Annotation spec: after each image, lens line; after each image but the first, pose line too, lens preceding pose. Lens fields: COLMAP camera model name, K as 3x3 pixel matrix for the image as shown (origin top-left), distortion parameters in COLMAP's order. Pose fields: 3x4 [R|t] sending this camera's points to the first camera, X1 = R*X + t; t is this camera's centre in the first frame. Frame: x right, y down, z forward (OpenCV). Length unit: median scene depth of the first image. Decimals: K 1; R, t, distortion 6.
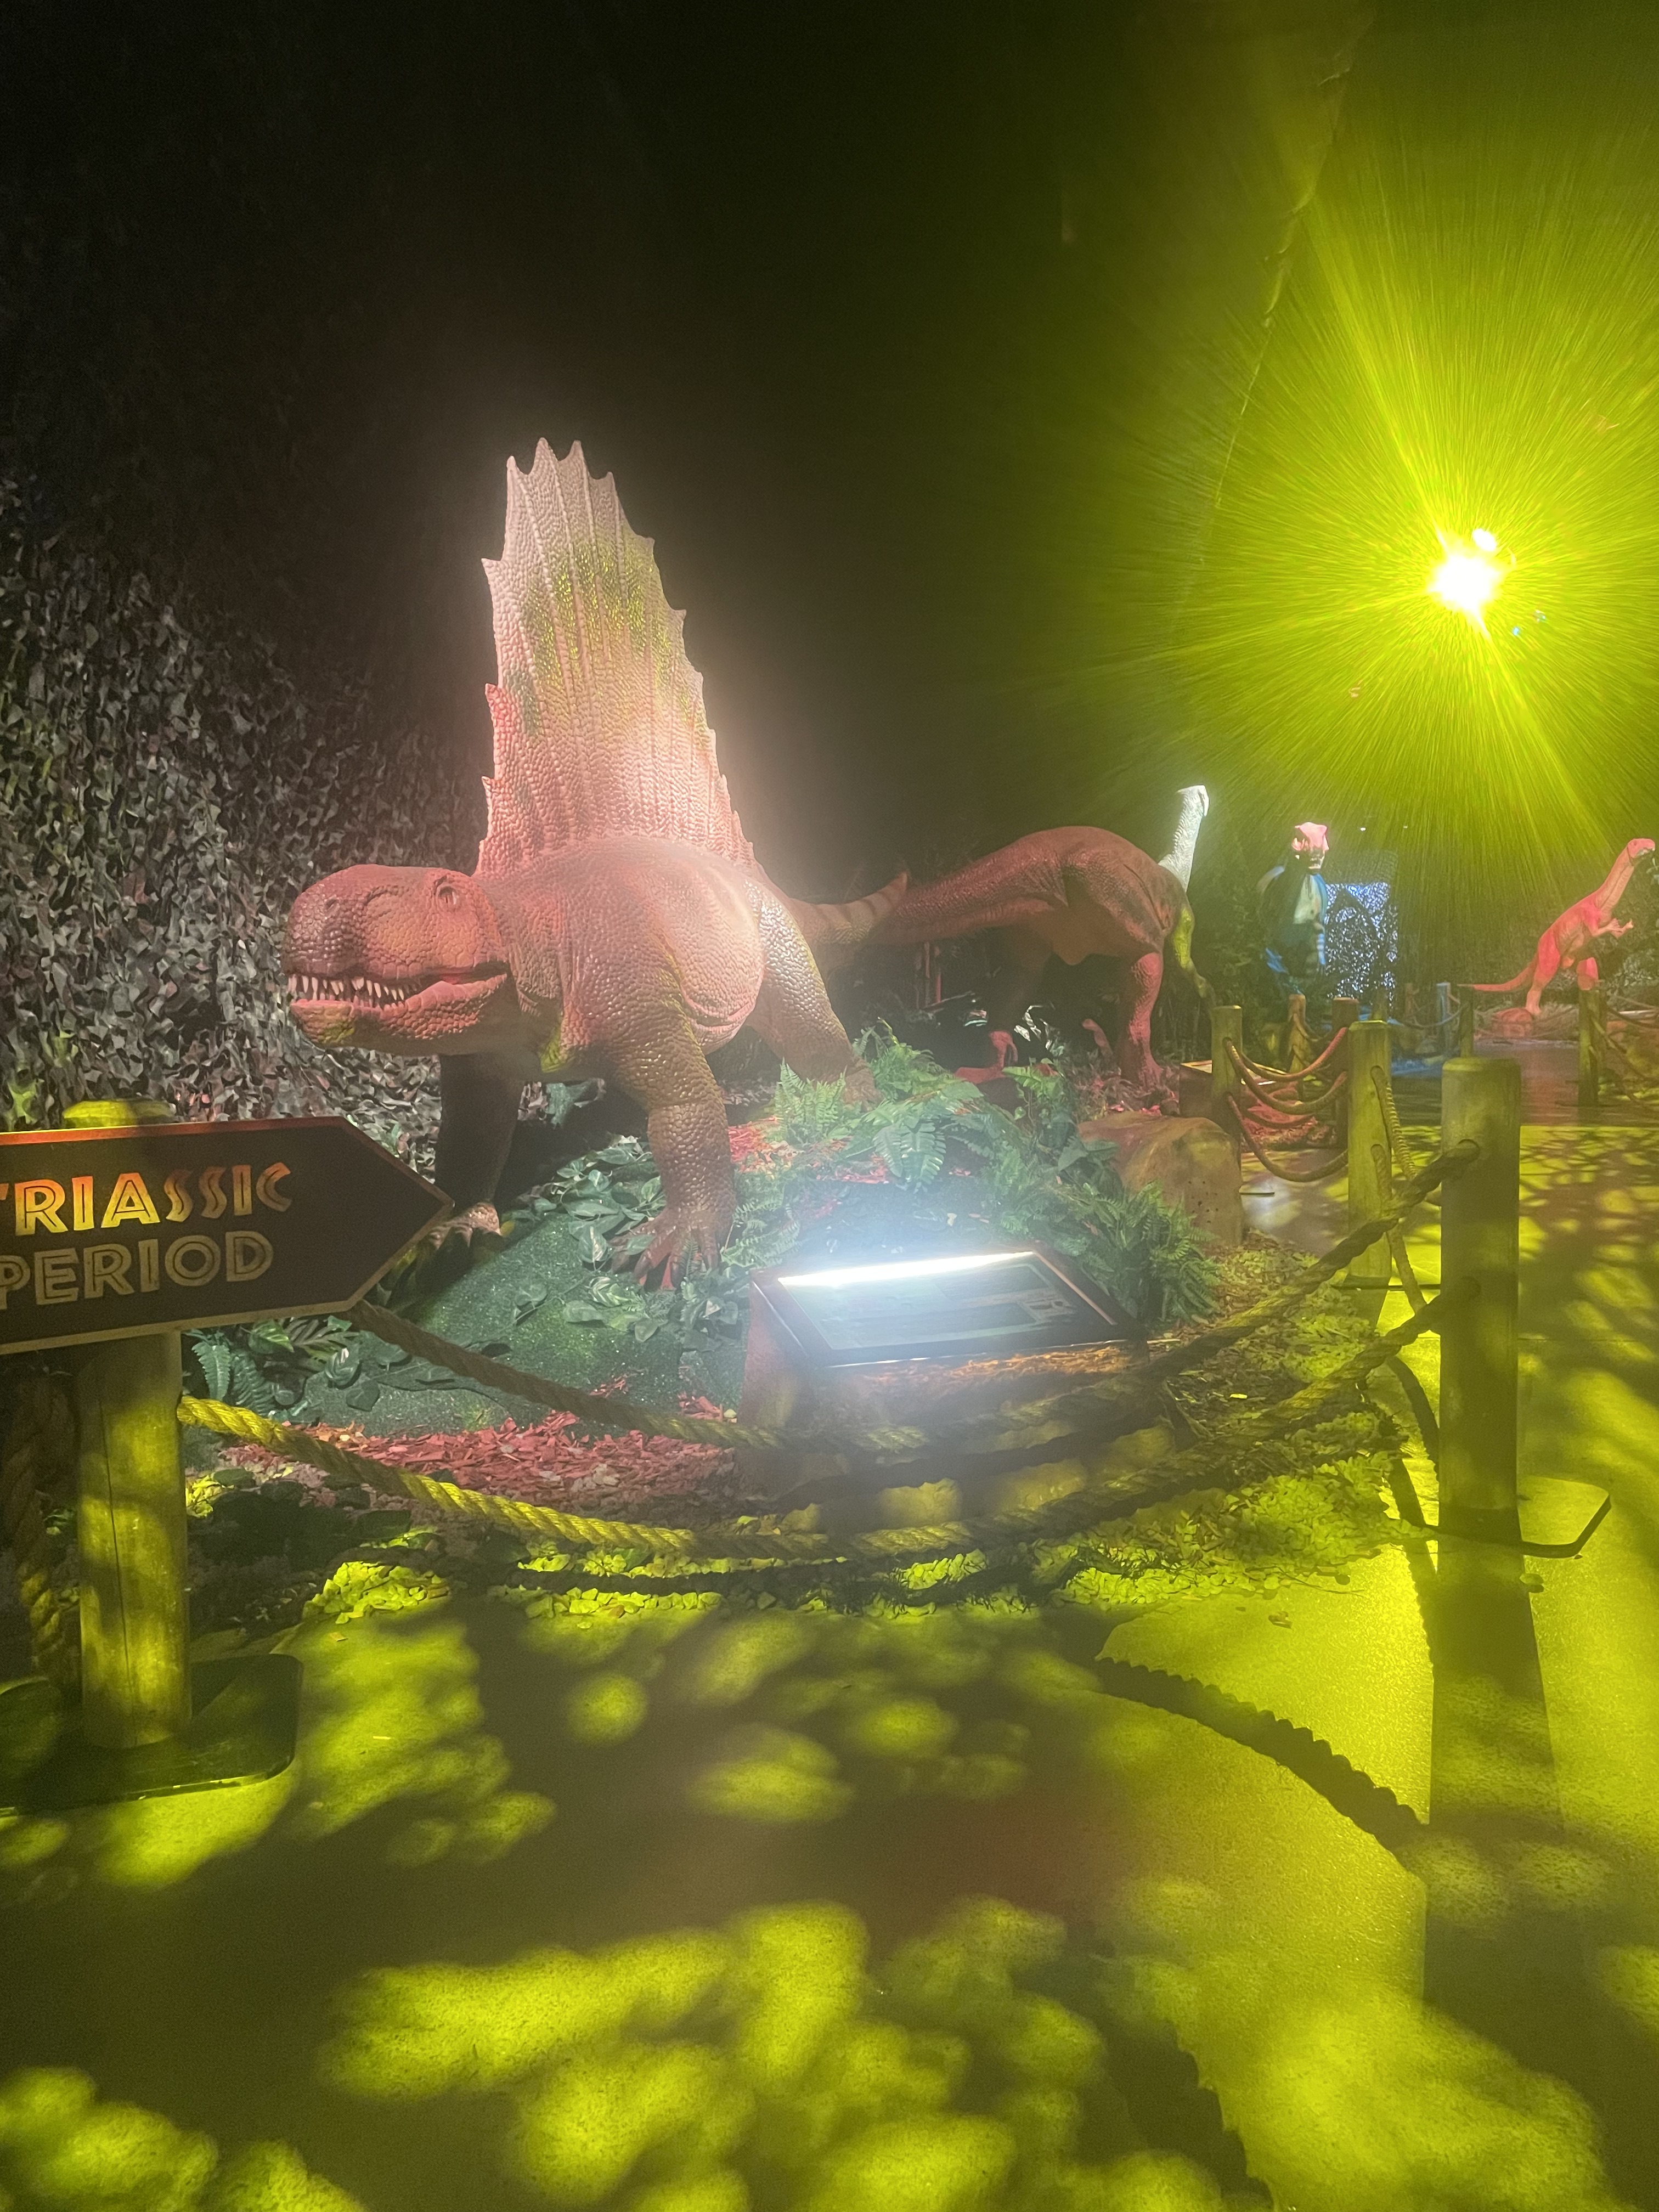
lens RADIAL K [[1947.9, 0, 829.5], [0, 1947.9, 1106.0], [0, 0, 1]] dist [0.087313, -0.151078]
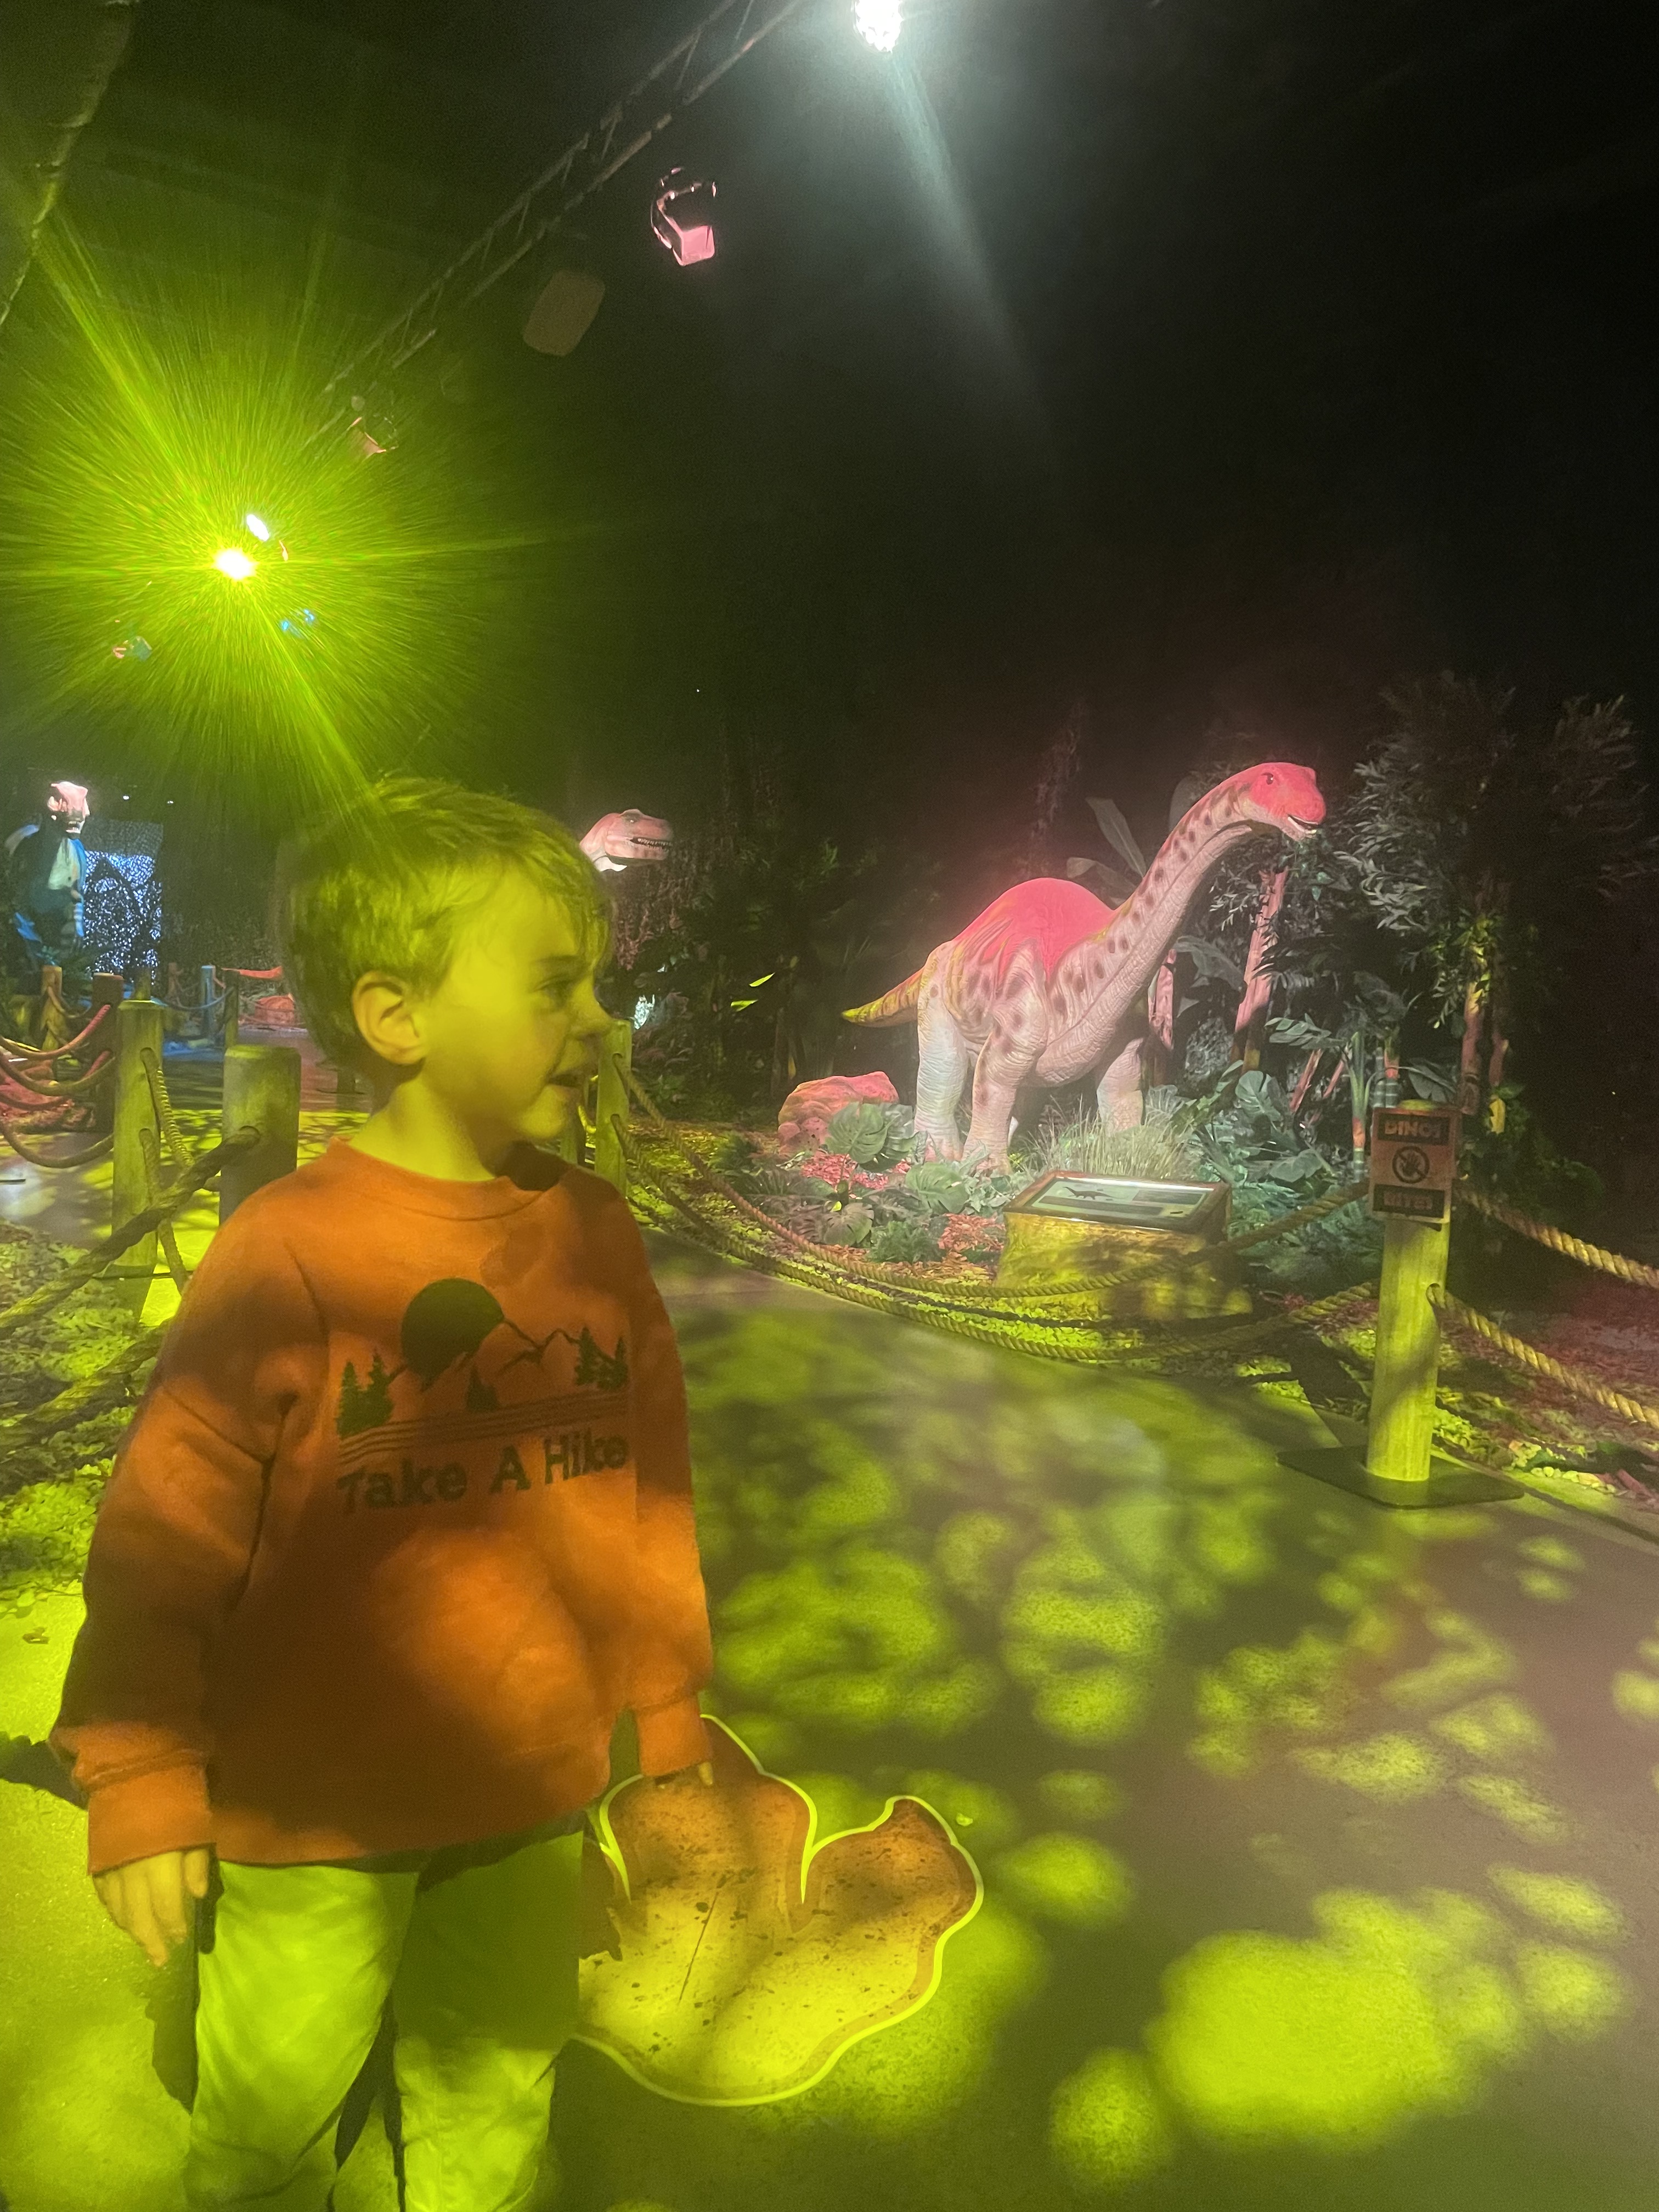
lens RADIAL K [[1947.9, 0, 829.5], [0, 1947.9, 1106.0], [0, 0, 1]] dist [0.087313, -0.151078]
pose [[0.675642, 0.006827, 0.737198, -0.205736], [-0.034920, 0.999131, 0.022751, -0.025298], [-0.736402, -0.041114, 0.675294, 0.096133]]
